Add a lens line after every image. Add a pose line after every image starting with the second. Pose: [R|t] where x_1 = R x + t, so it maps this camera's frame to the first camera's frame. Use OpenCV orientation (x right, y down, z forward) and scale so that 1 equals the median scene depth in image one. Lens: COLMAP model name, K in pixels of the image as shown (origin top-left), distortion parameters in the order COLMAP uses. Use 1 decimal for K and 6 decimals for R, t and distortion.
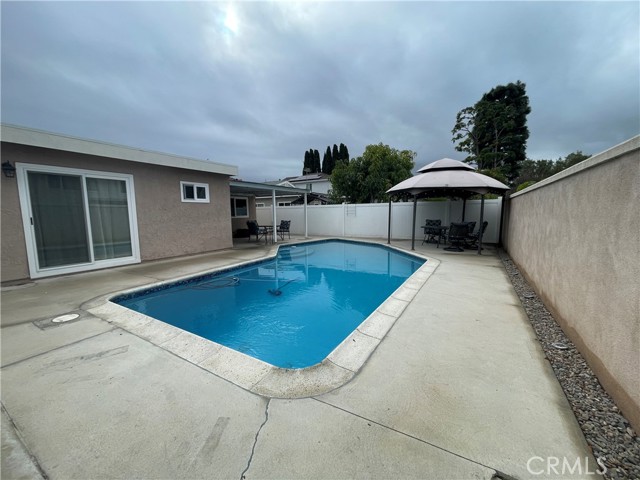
lens RADIAL K [[259.0, 0, 318.8], [0, 259.0, 241.3], [0, 0, 1]] dist [-0.003747, -0.000161]
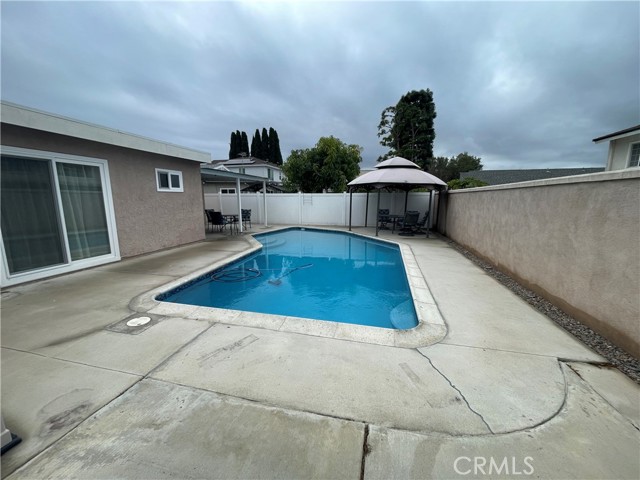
lens RADIAL K [[259.0, 0, 321.7], [0, 259.0, 239.9], [0, 0, 1]] dist [-0.003747, -0.000161]
pose [[0.954468, -0.035048, 0.296247, -0.247979], [0.020486, 0.998431, 0.052117, -0.016792], [-0.297609, -0.043675, 0.953688, -0.041840]]
